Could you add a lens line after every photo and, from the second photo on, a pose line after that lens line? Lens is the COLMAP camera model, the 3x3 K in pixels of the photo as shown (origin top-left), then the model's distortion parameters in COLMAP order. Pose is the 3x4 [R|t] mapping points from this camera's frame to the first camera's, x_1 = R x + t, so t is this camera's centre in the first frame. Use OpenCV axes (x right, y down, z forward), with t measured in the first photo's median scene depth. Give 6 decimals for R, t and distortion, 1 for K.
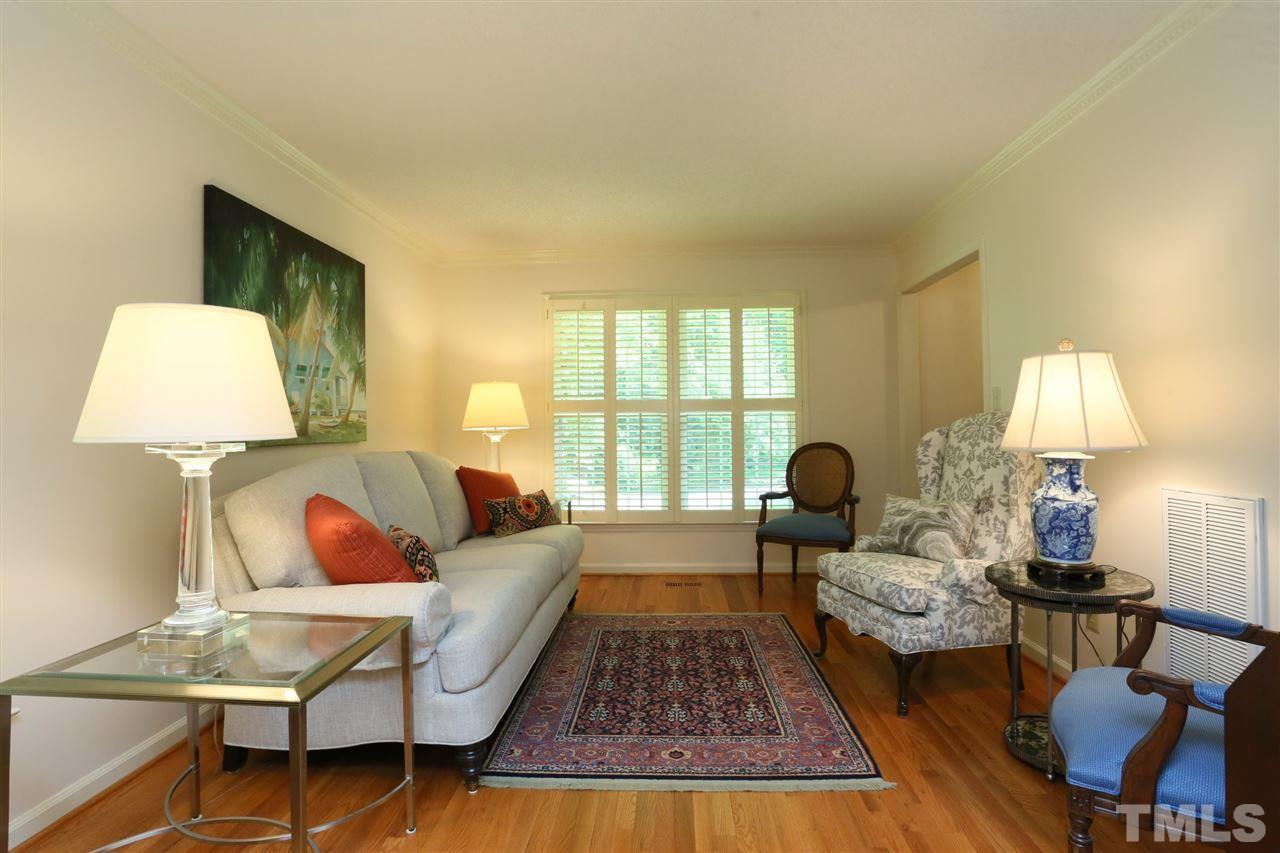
lens RADIAL K [[681.8, 0, 636.1], [0, 681.8, 408.2], [0, 0, 1]] dist [-0.061916, 0.033640]
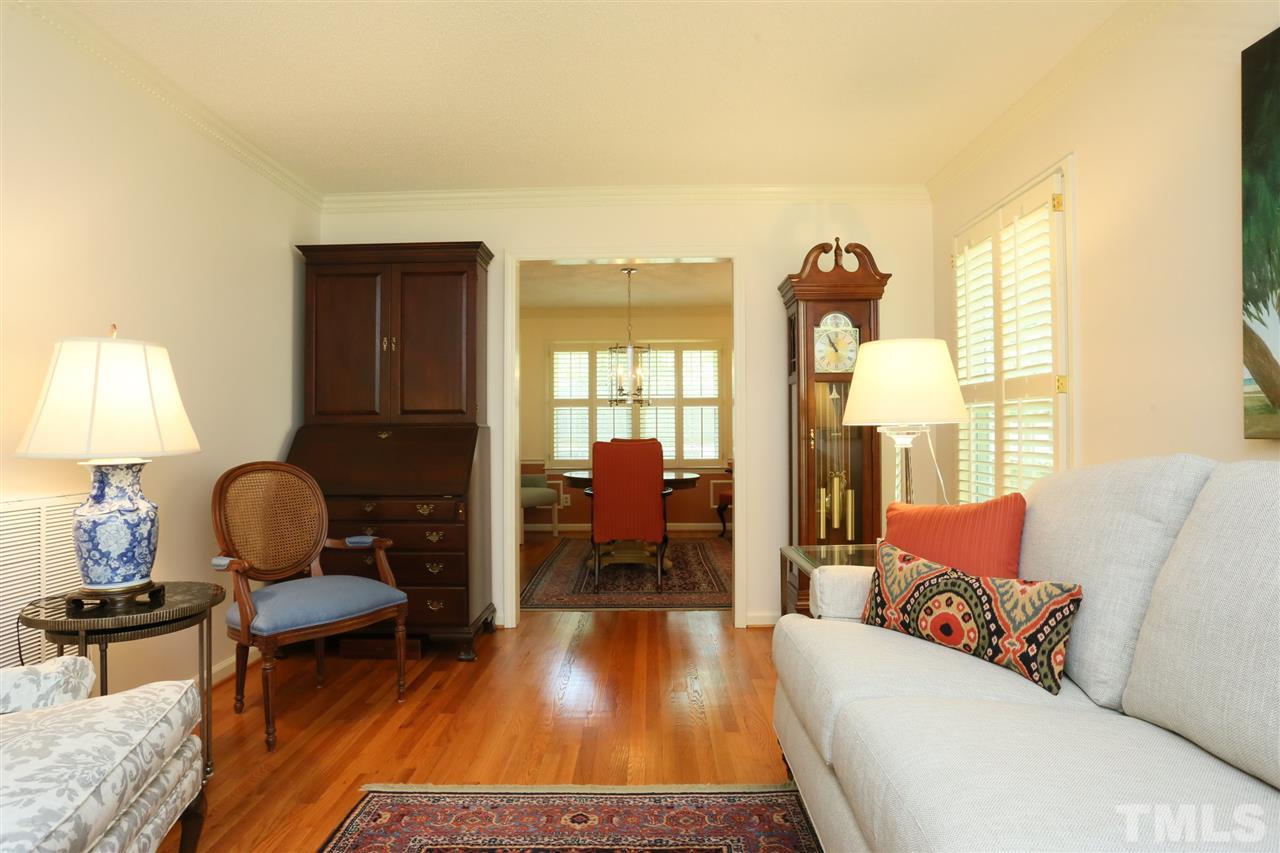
lens RADIAL K [[681.8, 0, 636.1], [0, 681.8, 408.2], [0, 0, 1]] dist [-0.061916, 0.033640]
pose [[-0.999568, 0.015801, -0.024789, 0.003996], [0.017068, 0.998513, -0.051764, 0.061445], [0.023934, -0.052165, -0.998352, 1.871980]]
